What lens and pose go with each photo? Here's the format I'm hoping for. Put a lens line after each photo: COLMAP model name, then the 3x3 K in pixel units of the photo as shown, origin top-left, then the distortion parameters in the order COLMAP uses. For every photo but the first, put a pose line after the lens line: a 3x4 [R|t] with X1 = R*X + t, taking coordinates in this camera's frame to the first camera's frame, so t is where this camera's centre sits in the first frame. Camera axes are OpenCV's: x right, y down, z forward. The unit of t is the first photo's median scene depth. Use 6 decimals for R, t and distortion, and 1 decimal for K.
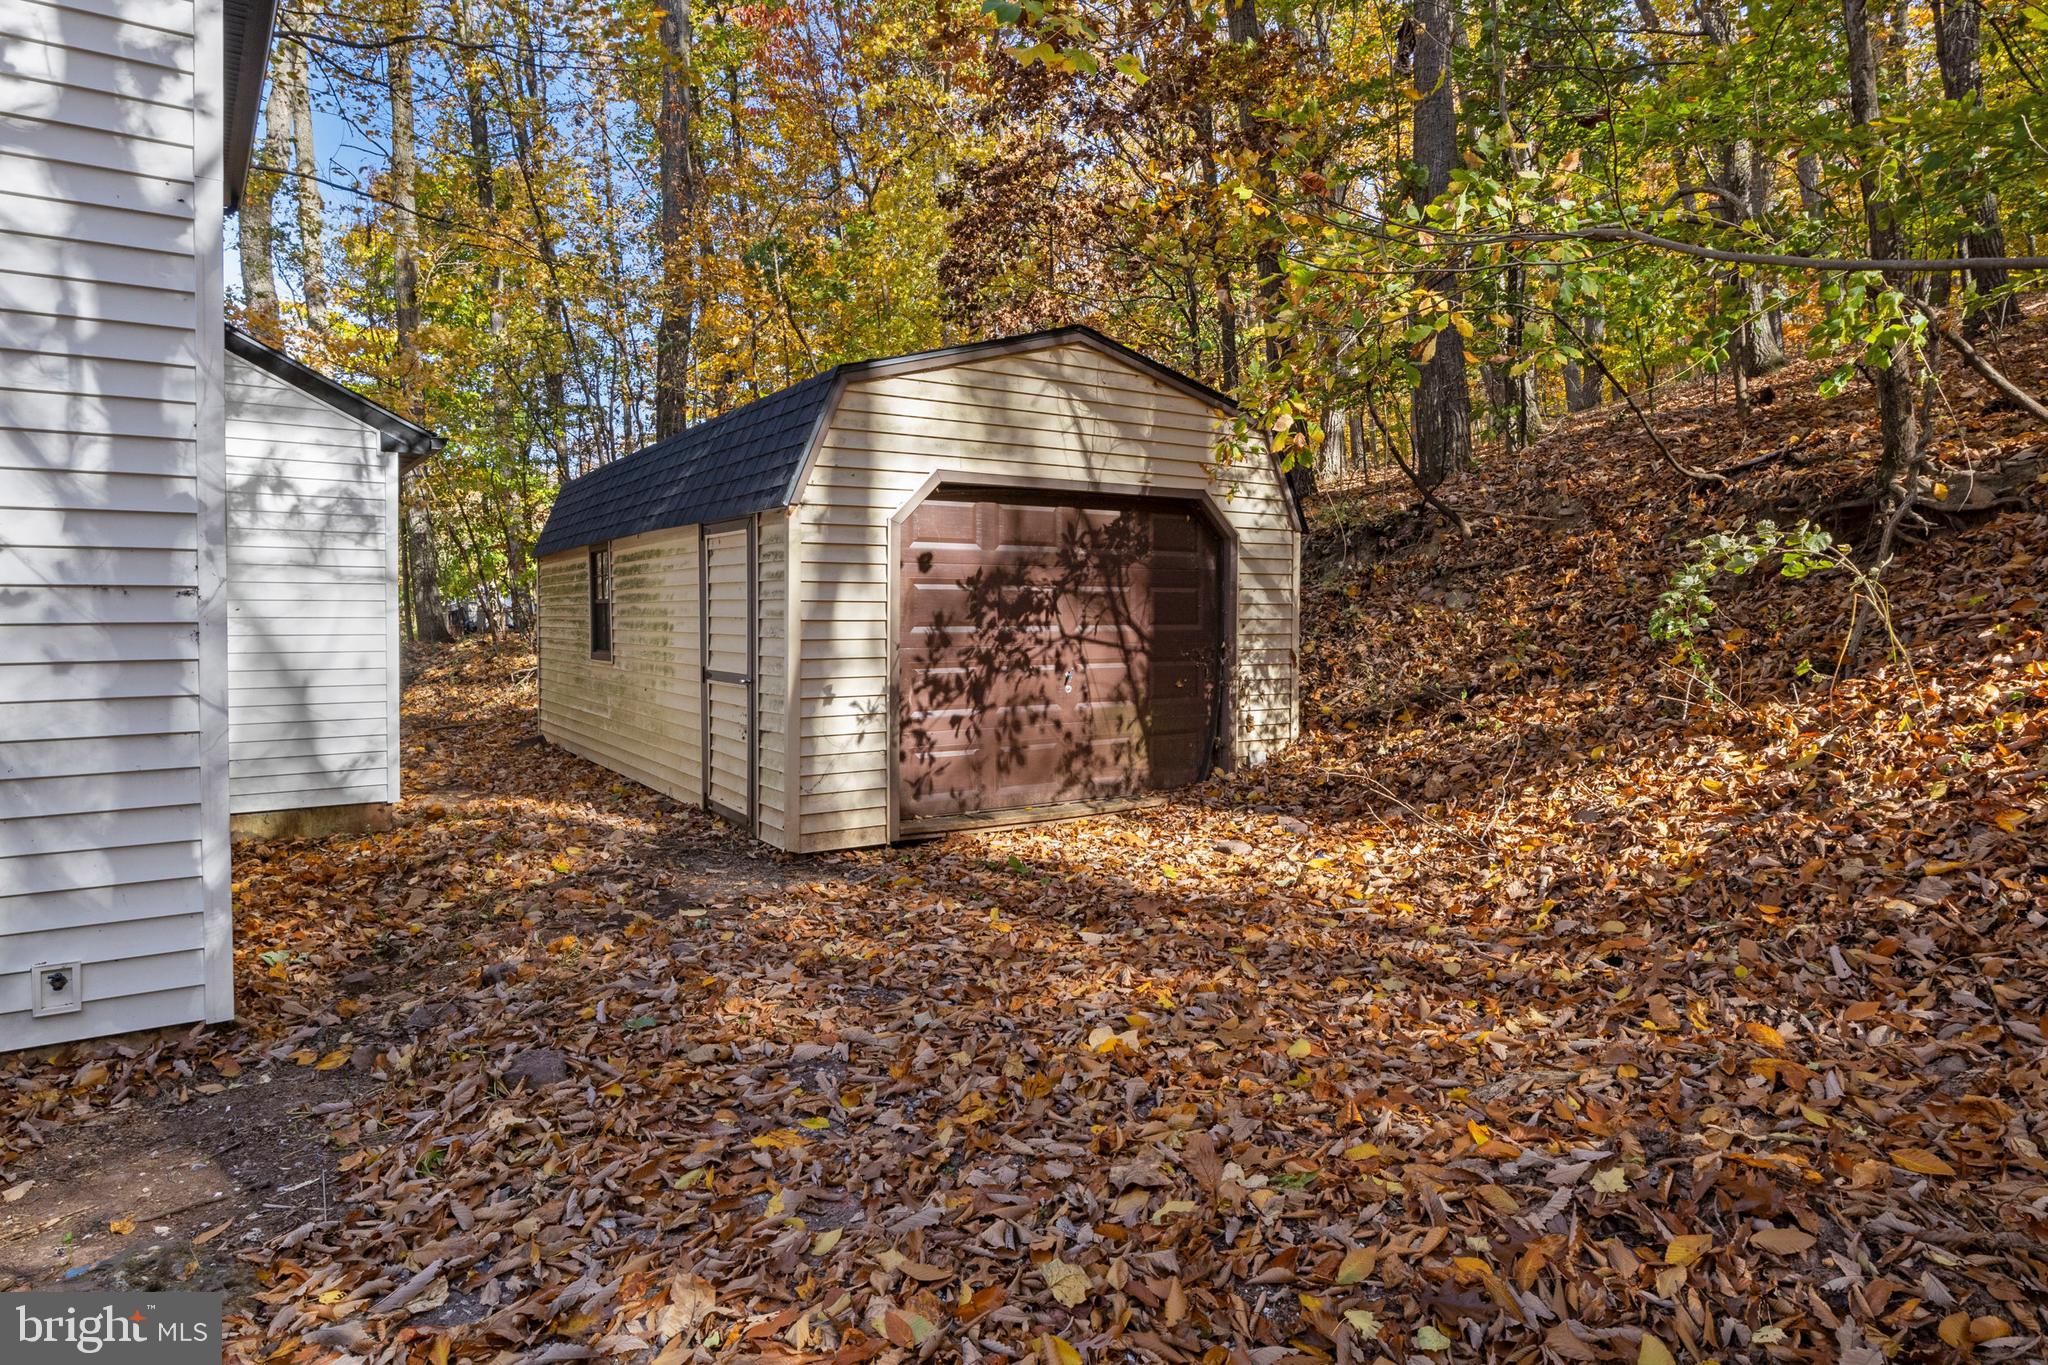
lens RADIAL K [[1204.0, 0, 1020.0], [0, 1204.0, 609.6], [0, 0, 1]] dist [0.003414, 0.001228]
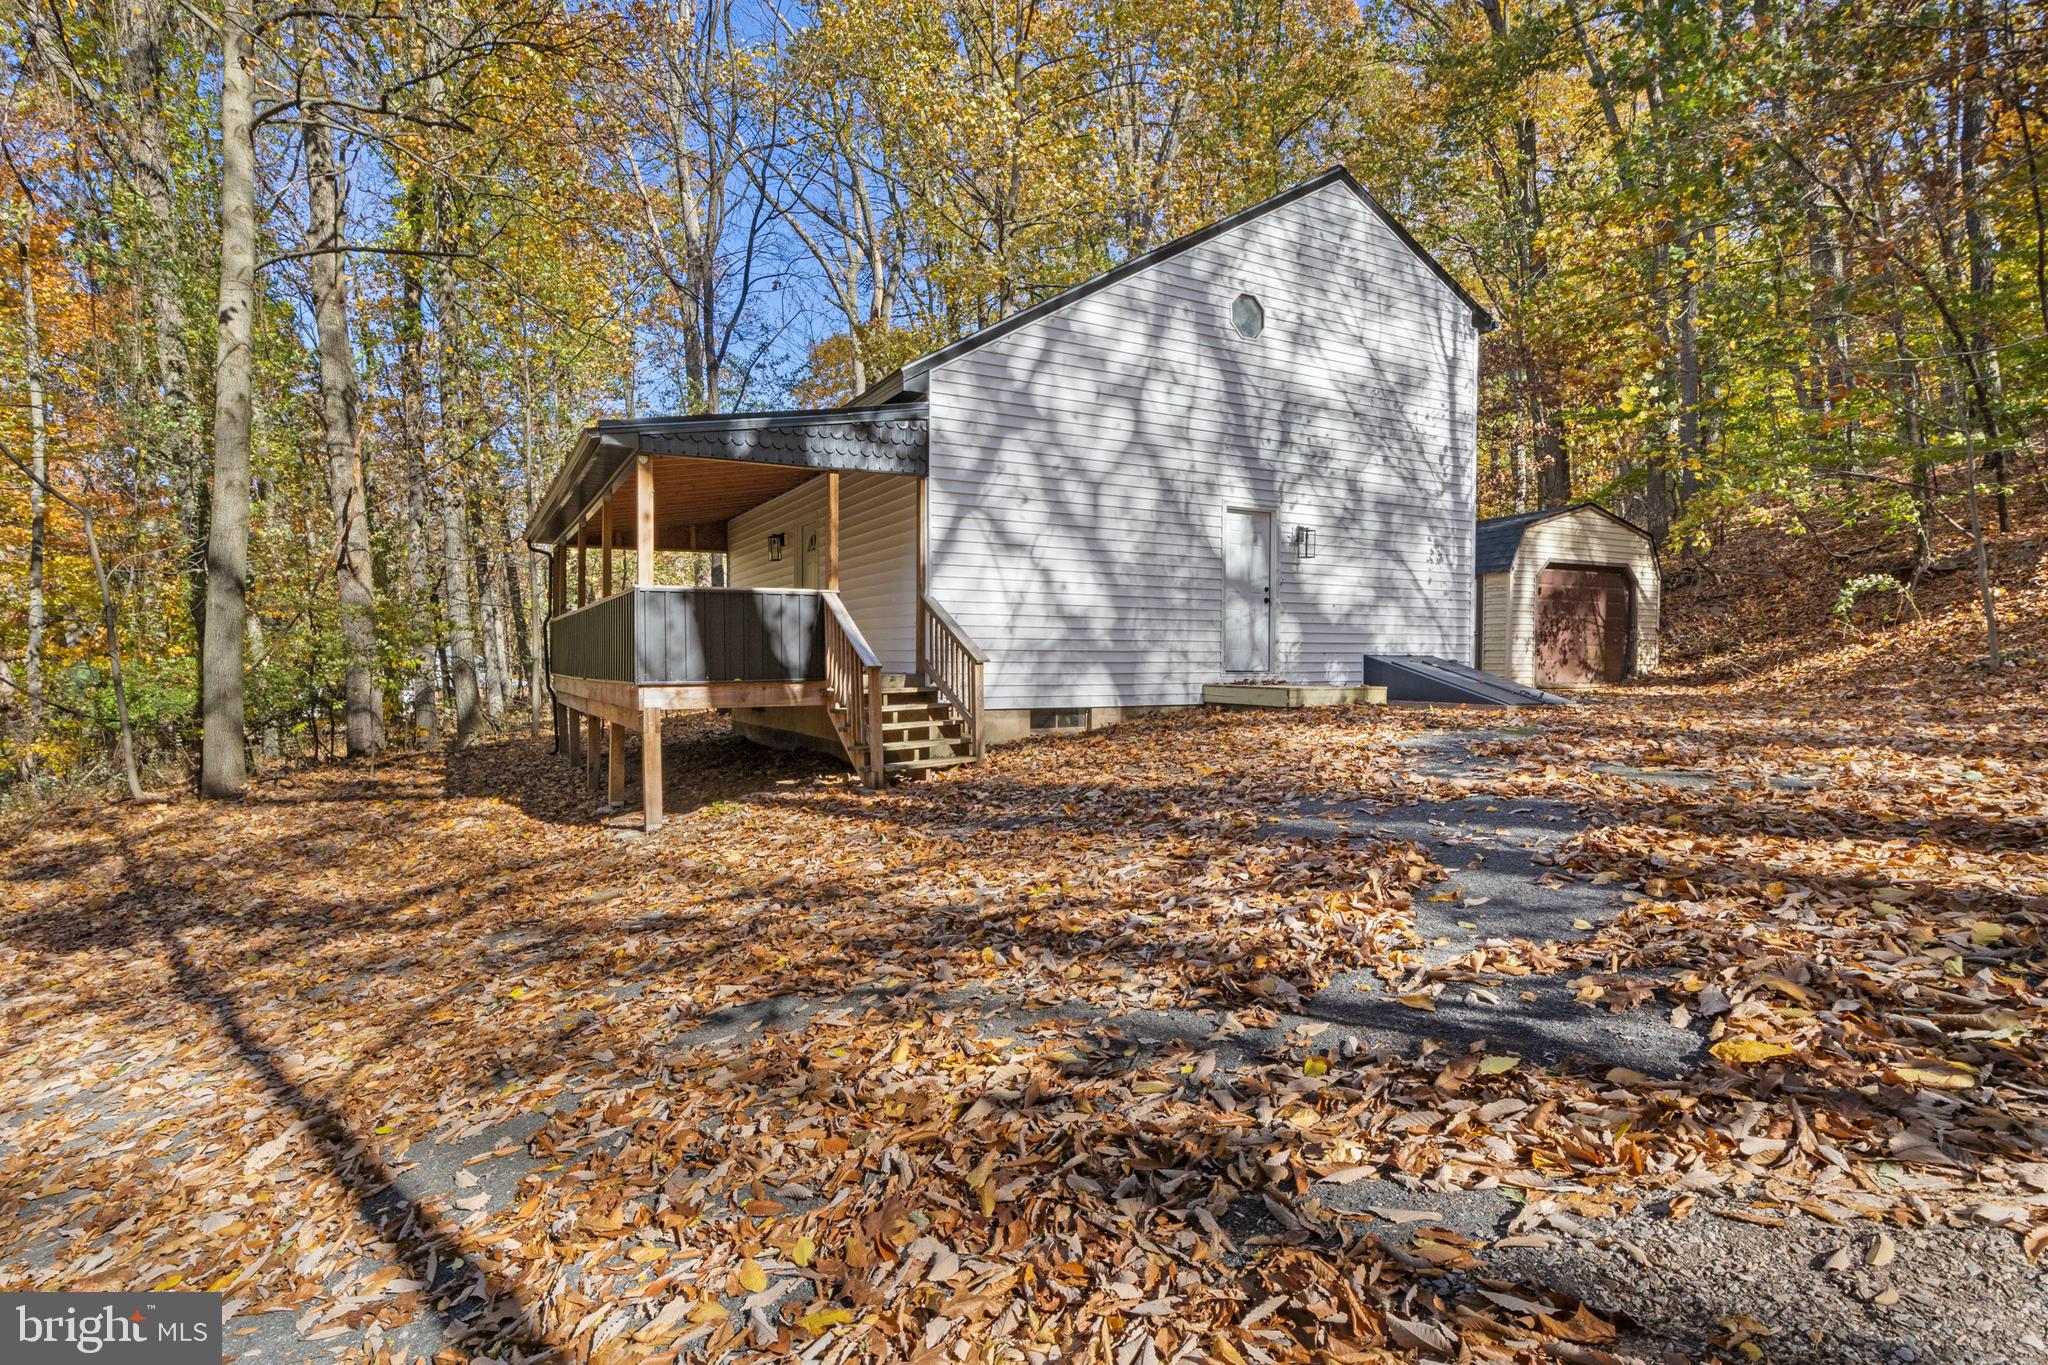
lens RADIAL K [[1043.7, 0, 1024.0], [0, 1043.7, 682.5], [0, 0, 1]] dist [-0.005240, -0.000549]
pose [[0.995042, 0.004773, -0.099338, -0.949107], [-0.002488, 0.999730, 0.023117, 0.110456], [0.099422, -0.022755, 0.994785, -1.386146]]
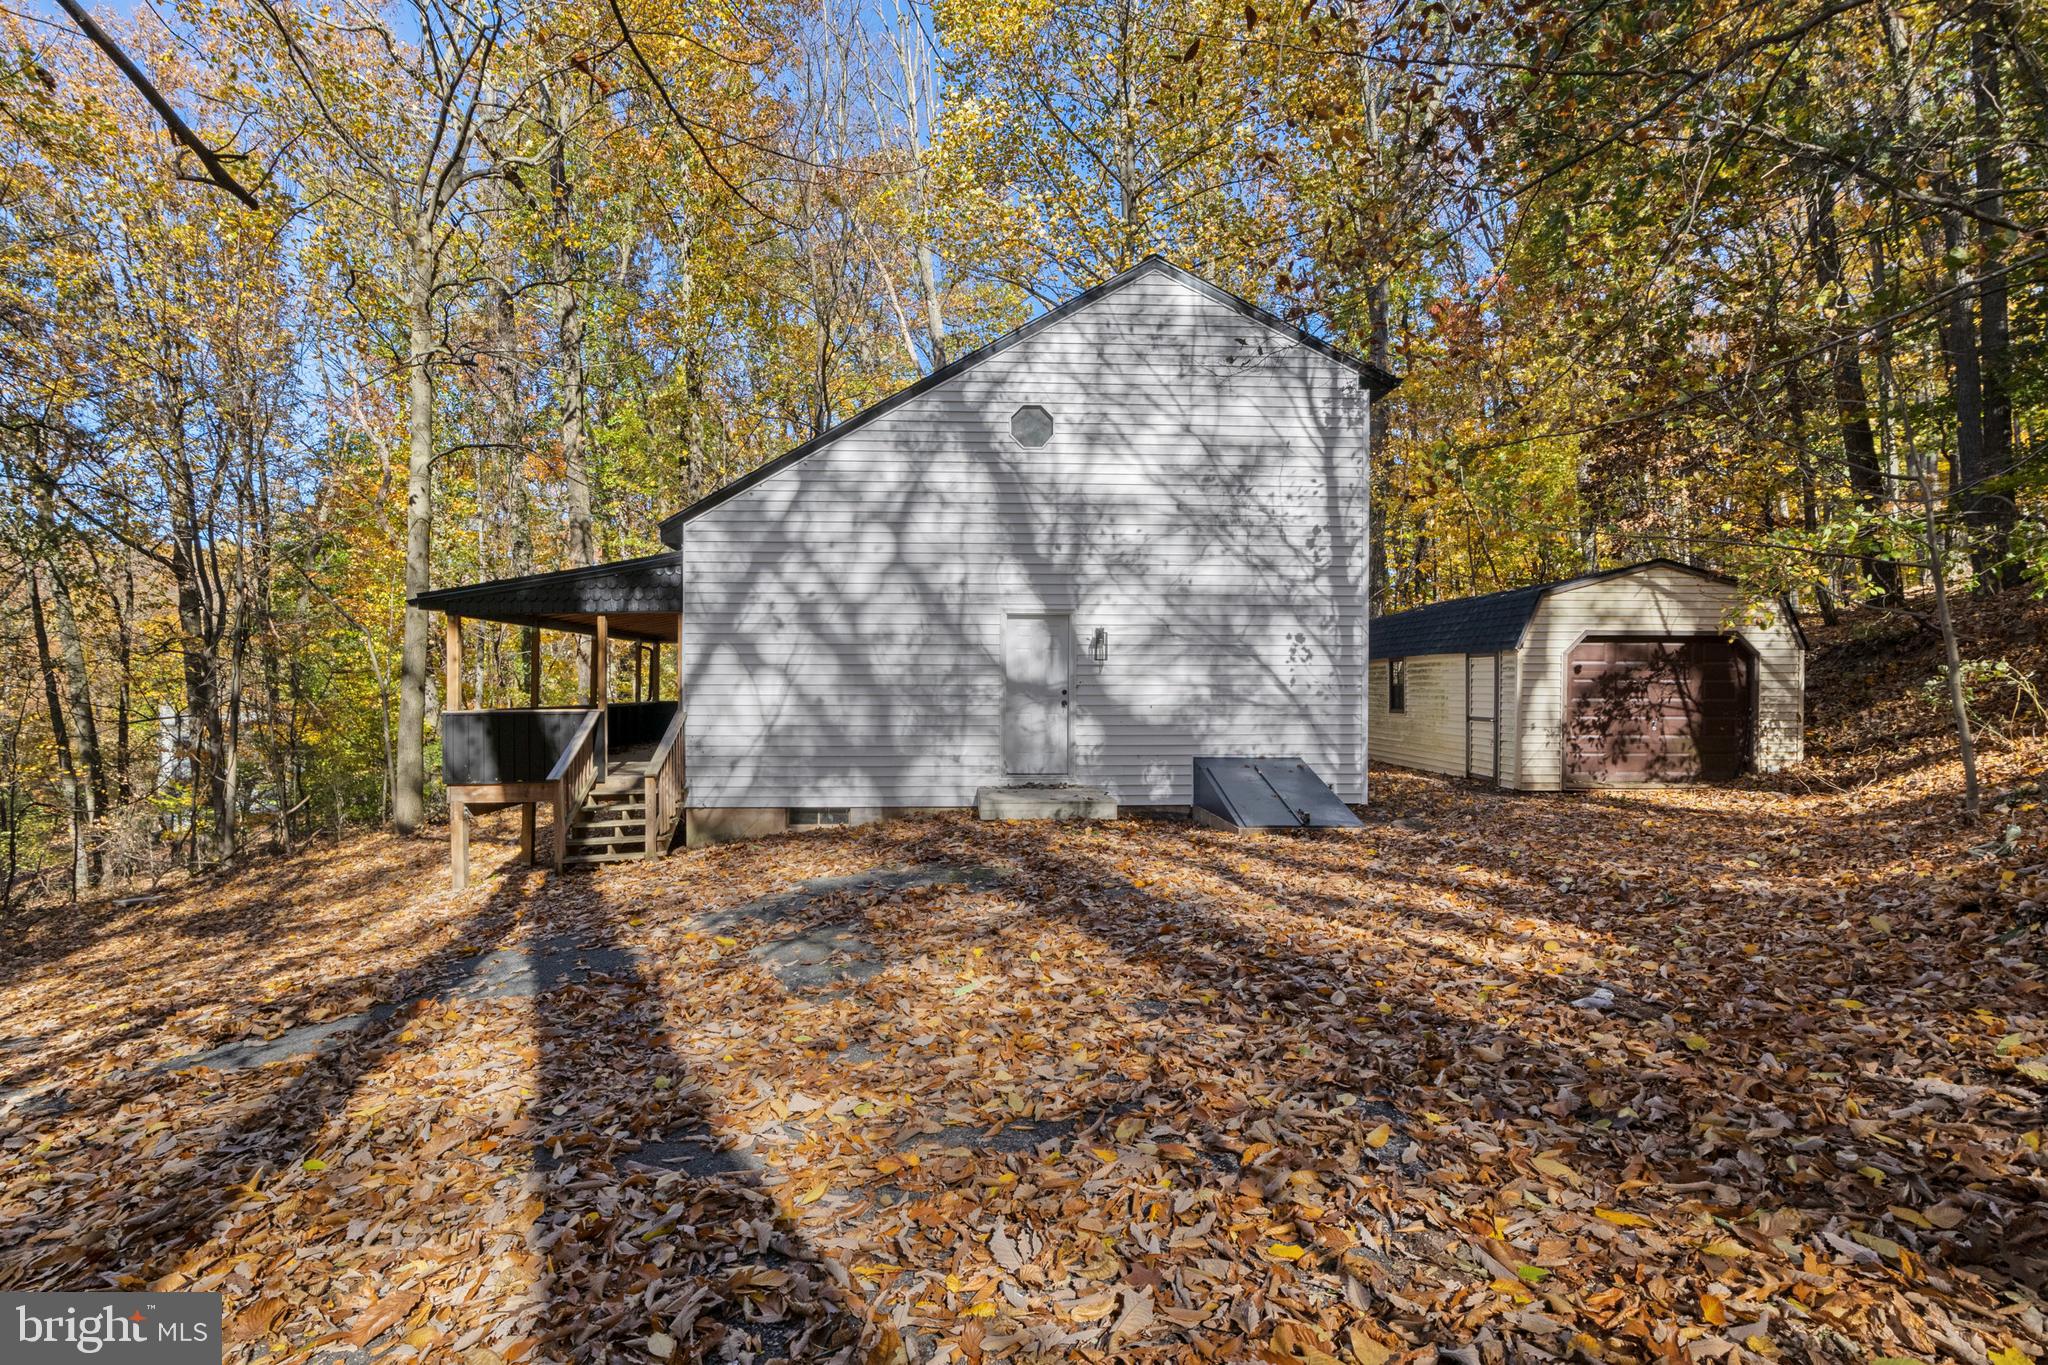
lens RADIAL K [[1043.7, 0, 1024.0], [0, 1043.7, 682.5], [0, 0, 1]] dist [-0.005240, -0.000549]
pose [[0.845604, 0.003258, -0.533800, 0.082236], [-0.001385, 0.999991, 0.003909, -0.020788], [0.533808, -0.002566, 0.845602, -1.136276]]
